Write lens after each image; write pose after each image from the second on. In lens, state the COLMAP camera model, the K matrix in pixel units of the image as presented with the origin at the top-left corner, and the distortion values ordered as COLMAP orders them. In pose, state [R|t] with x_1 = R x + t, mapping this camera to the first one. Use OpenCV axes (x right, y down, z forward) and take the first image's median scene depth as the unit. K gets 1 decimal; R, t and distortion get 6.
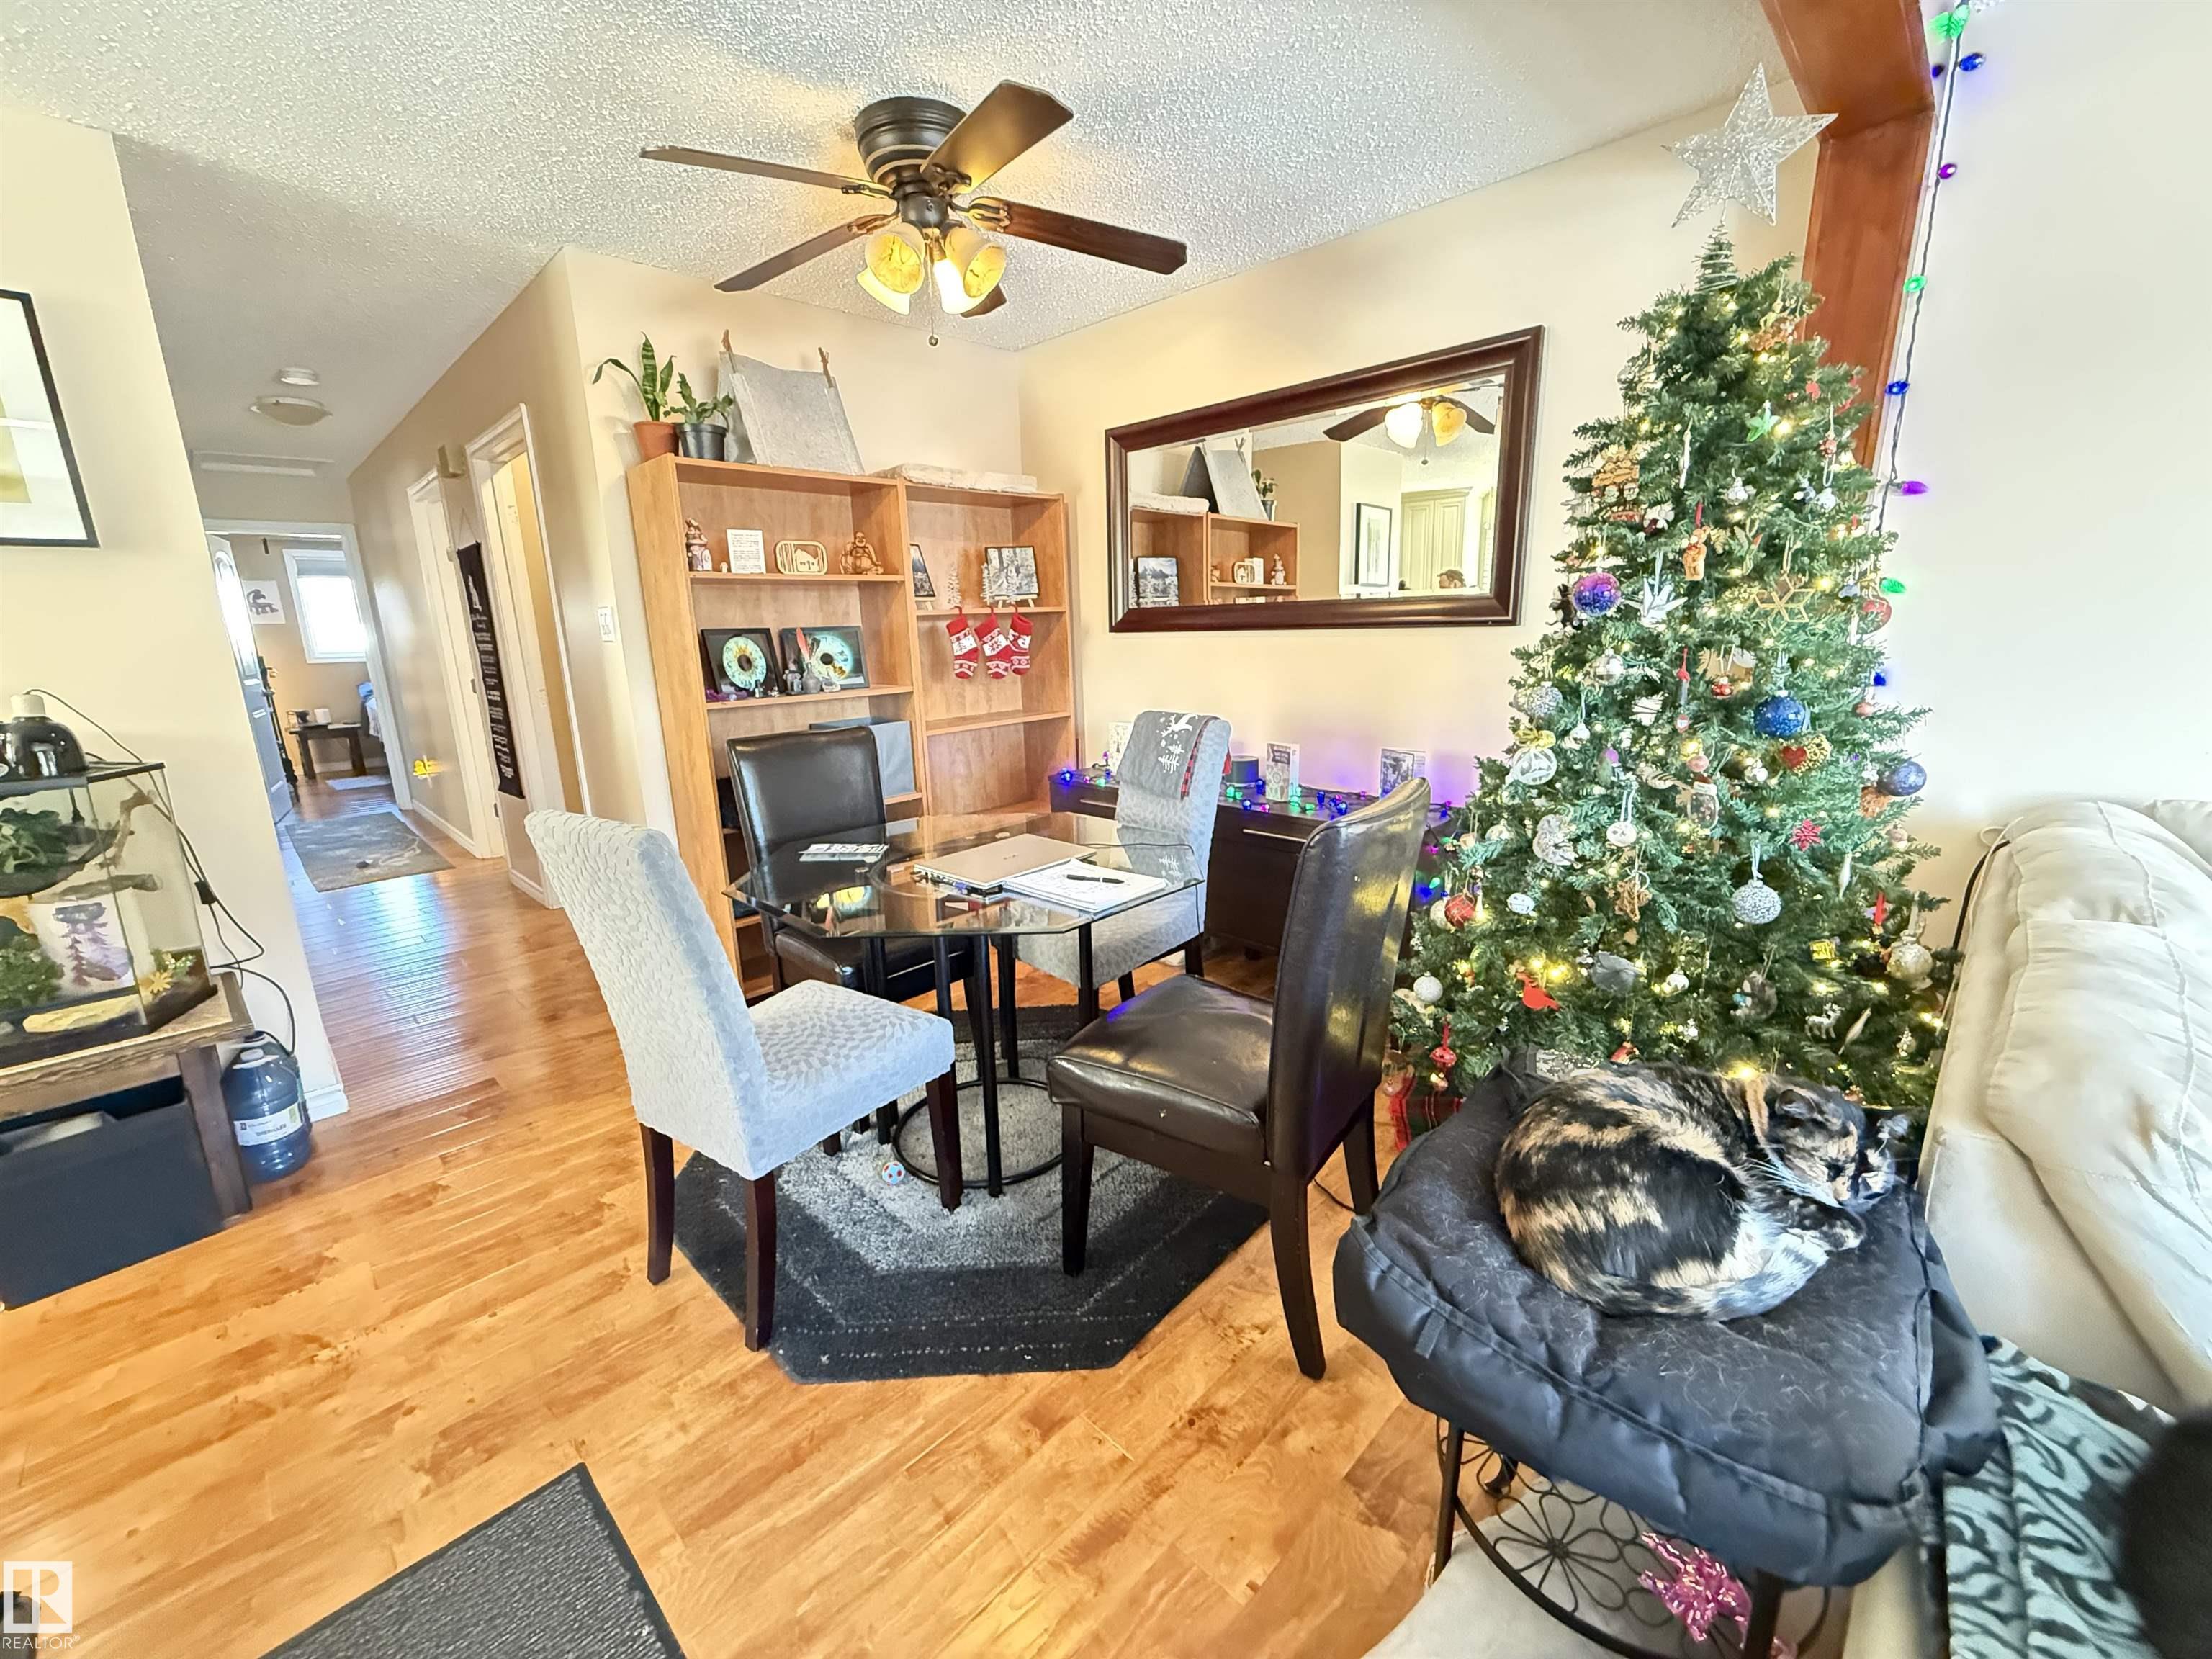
lens RADIAL K [[881.5, 0, 1104.3], [0, 881.5, 830.6], [0, 0, 1]] dist [0.000139, 0.000052]
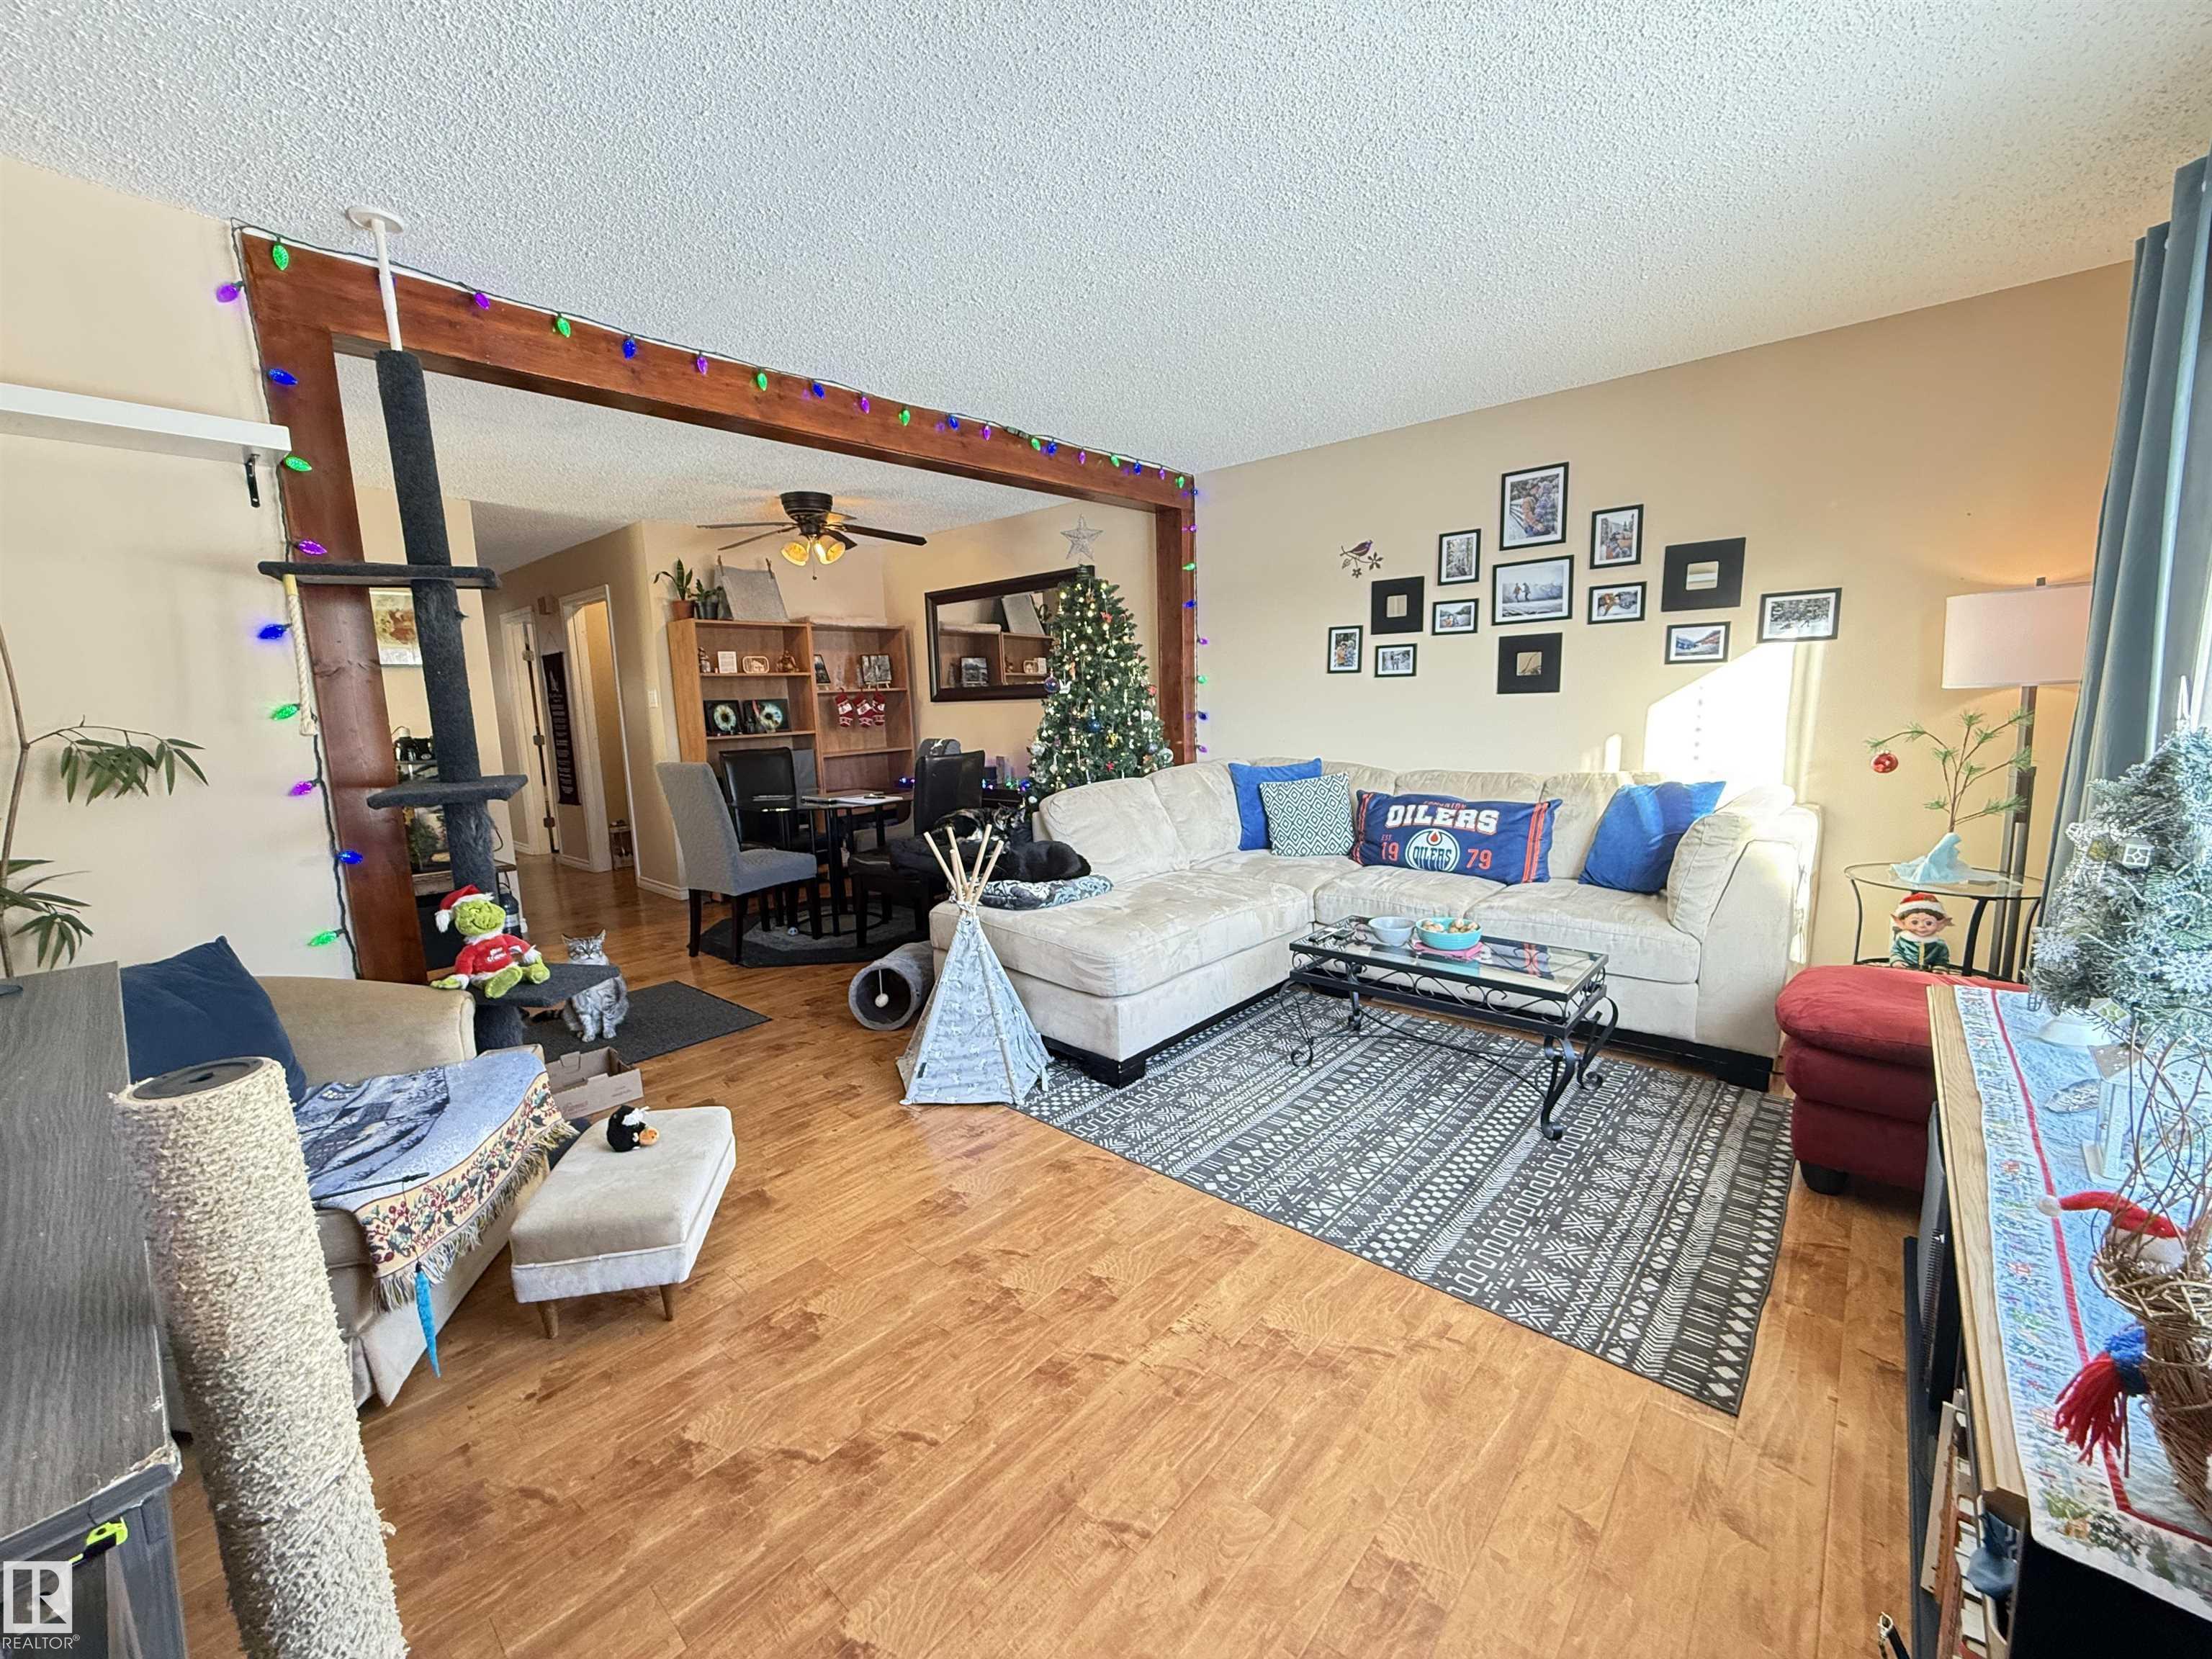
lens RADIAL K [[881.5, 0, 1105.6], [0, 881.5, 830.7], [0, 0, 1]] dist [0.000139, 0.000052]
pose [[0.998395, -0.014276, 0.054807, 0.306870], [0.018772, 0.996421, -0.082413, 0.223990], [-0.053434, 0.083309, 0.995090, -0.919292]]
